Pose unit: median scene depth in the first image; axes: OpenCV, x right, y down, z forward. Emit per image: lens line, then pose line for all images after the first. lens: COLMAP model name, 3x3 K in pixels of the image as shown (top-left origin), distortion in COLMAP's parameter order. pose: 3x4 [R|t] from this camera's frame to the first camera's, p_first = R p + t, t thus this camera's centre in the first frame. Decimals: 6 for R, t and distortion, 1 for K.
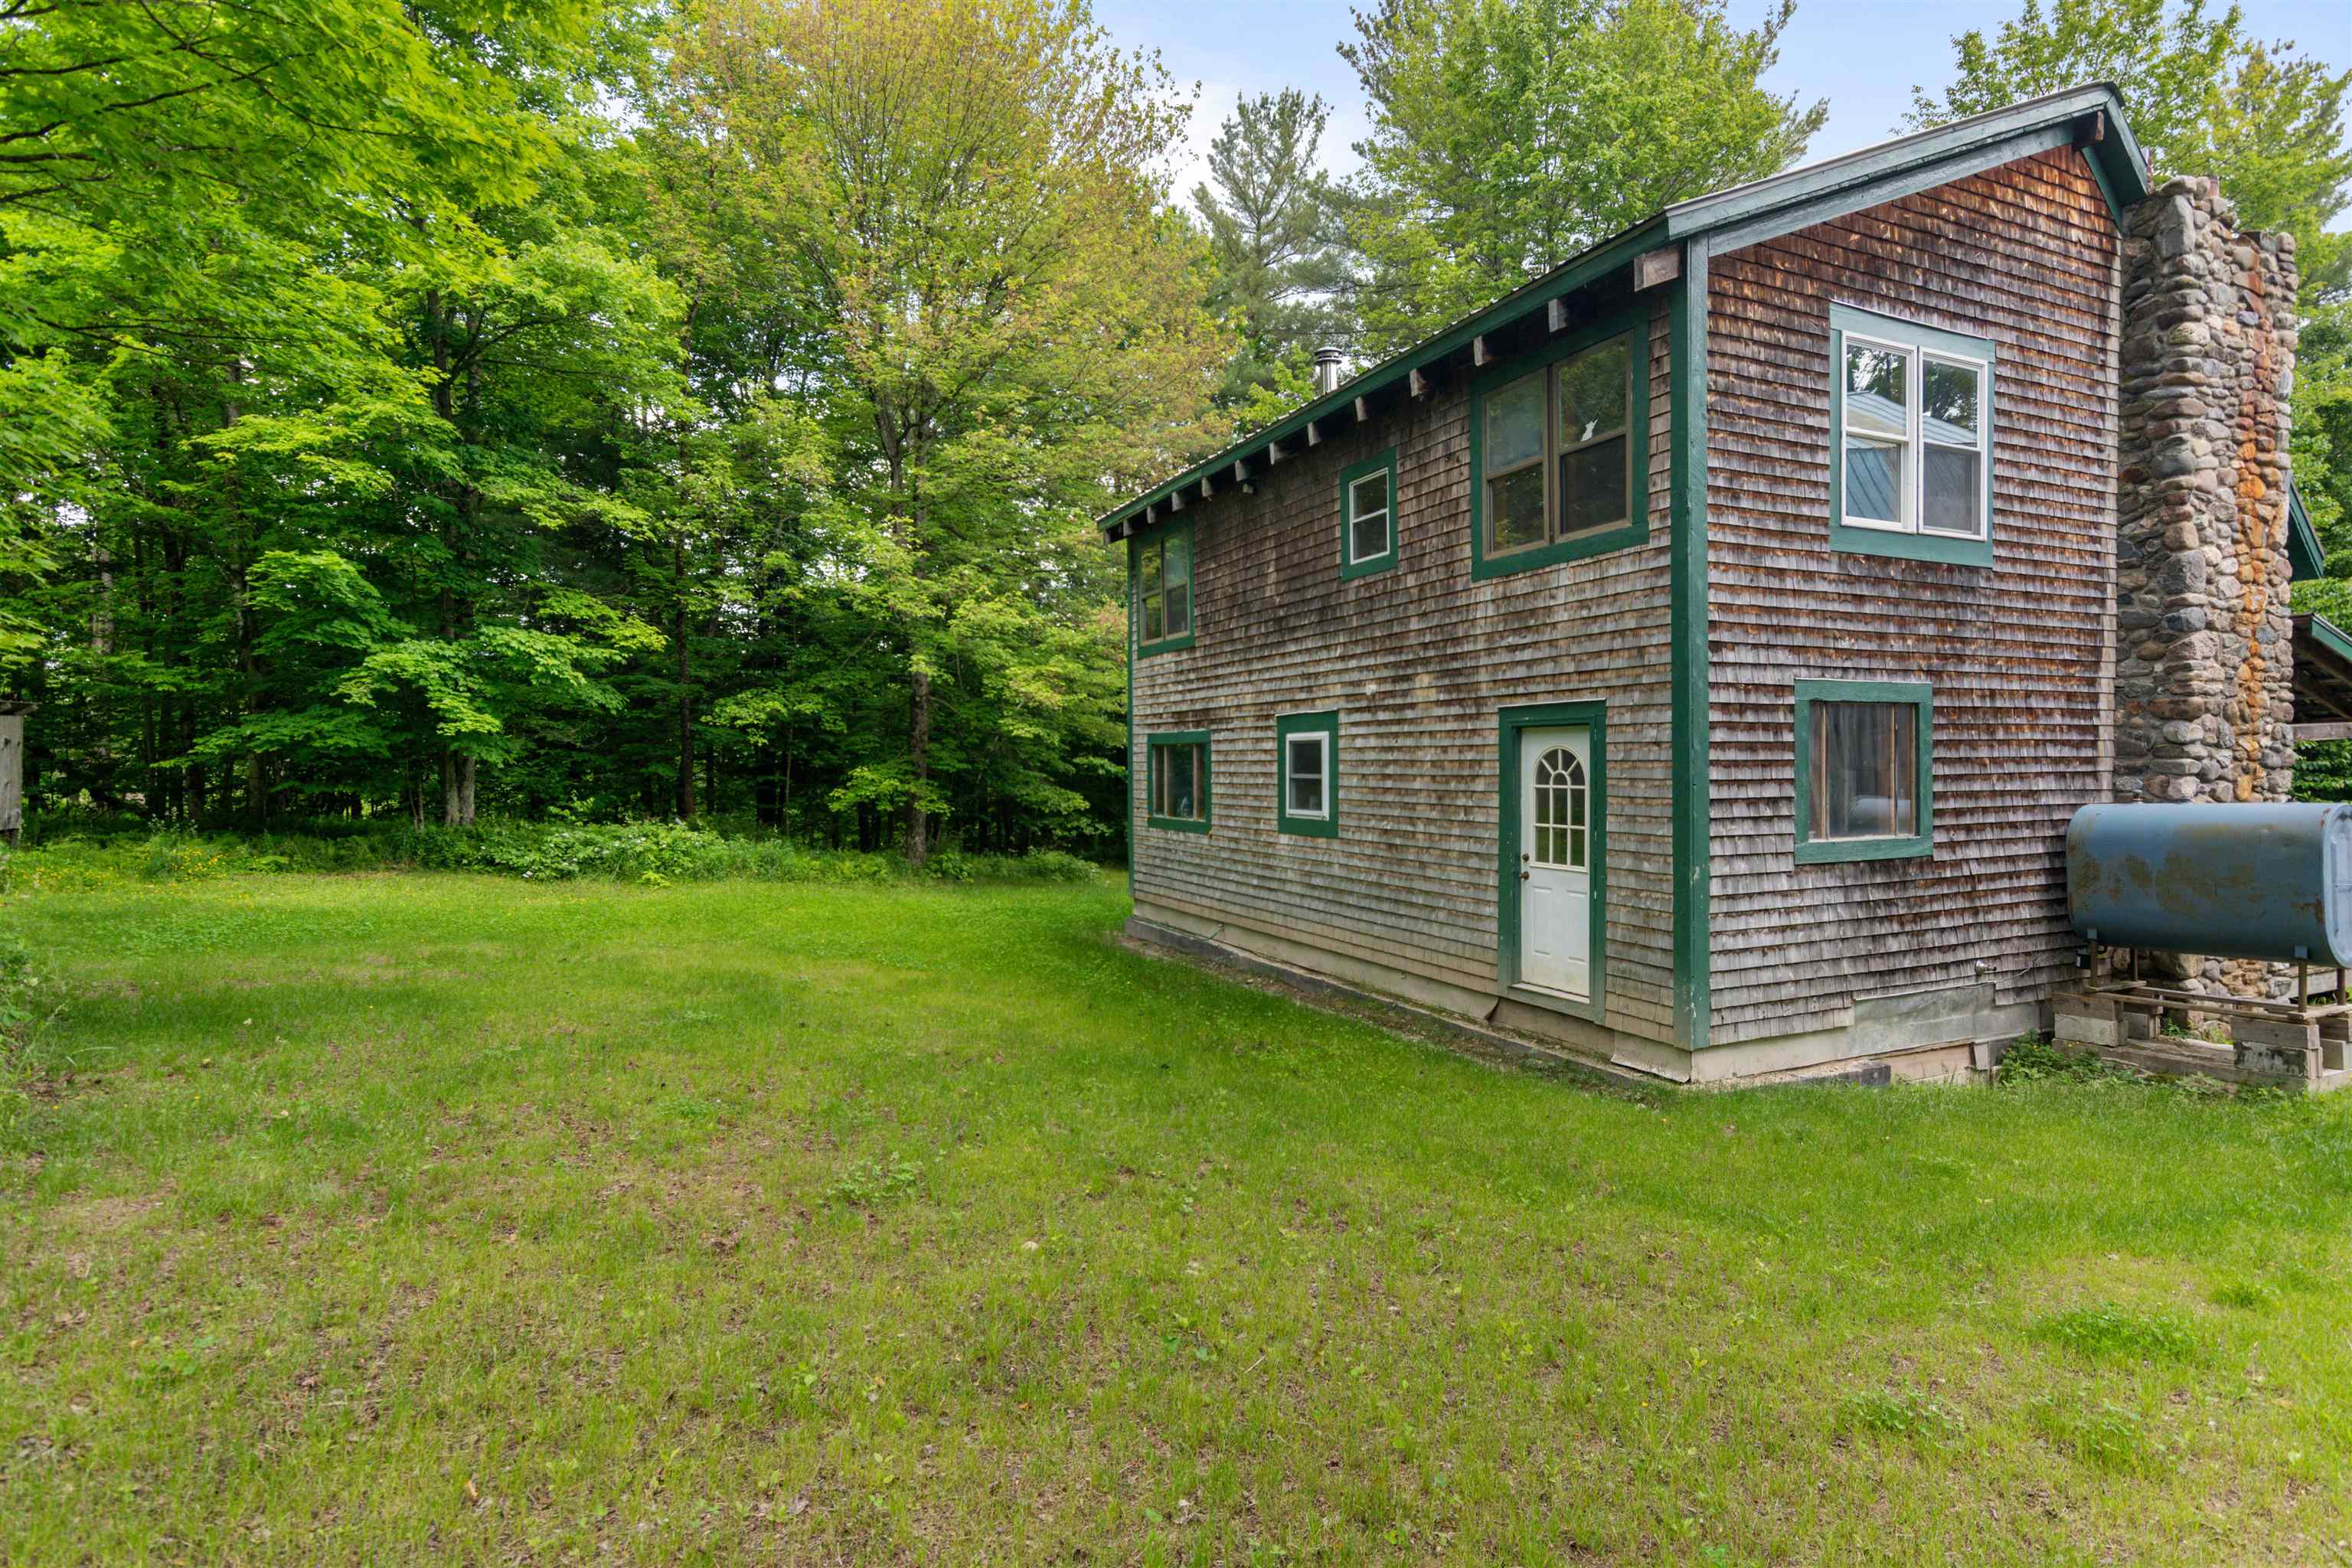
lens RADIAL K [[1154.0, 0, 1172.3], [0, 1154.0, 779.8], [0, 0, 1]] dist [-0.000356, 0.001120]
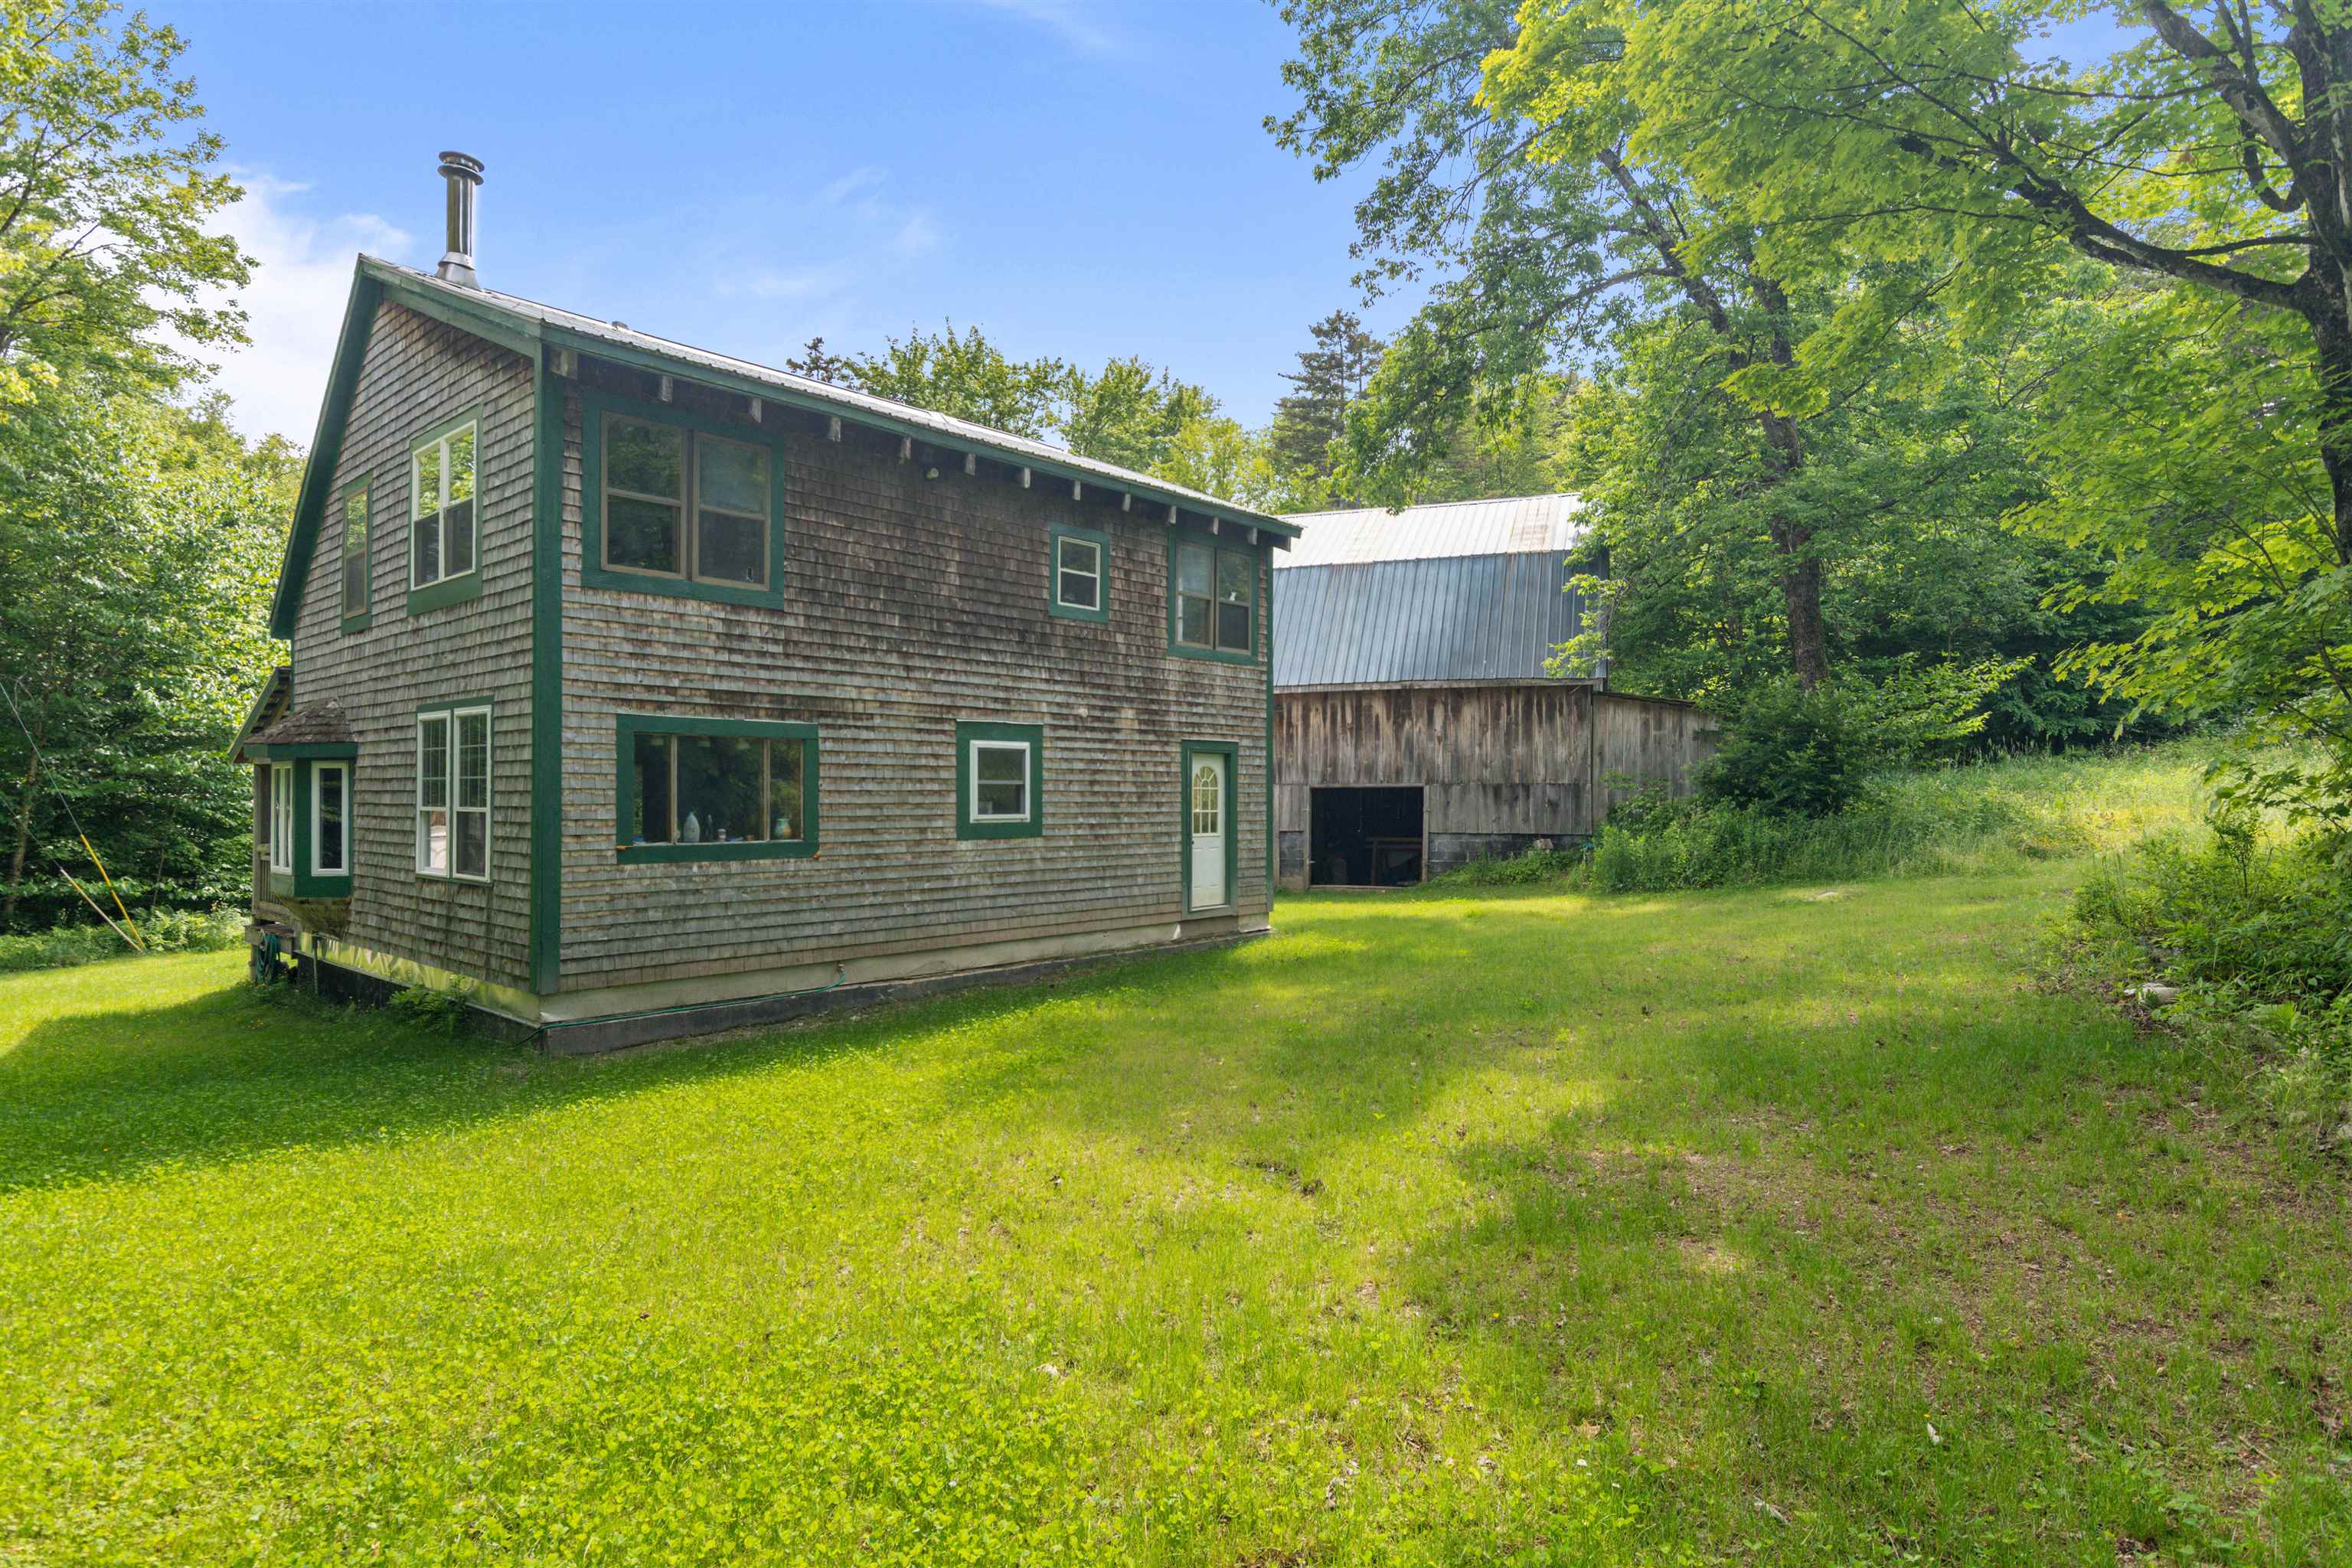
lens RADIAL K [[1218.5, 0, 1179.5], [0, 1218.5, 785.7], [0, 0, 1]] dist [-0.001454, -0.002414]
pose [[-0.398079, 0.012806, 0.917262, -1.029799], [0.016849, 0.999836, -0.006647, 0.010692], [-0.917196, 0.012809, -0.398230, 1.365707]]
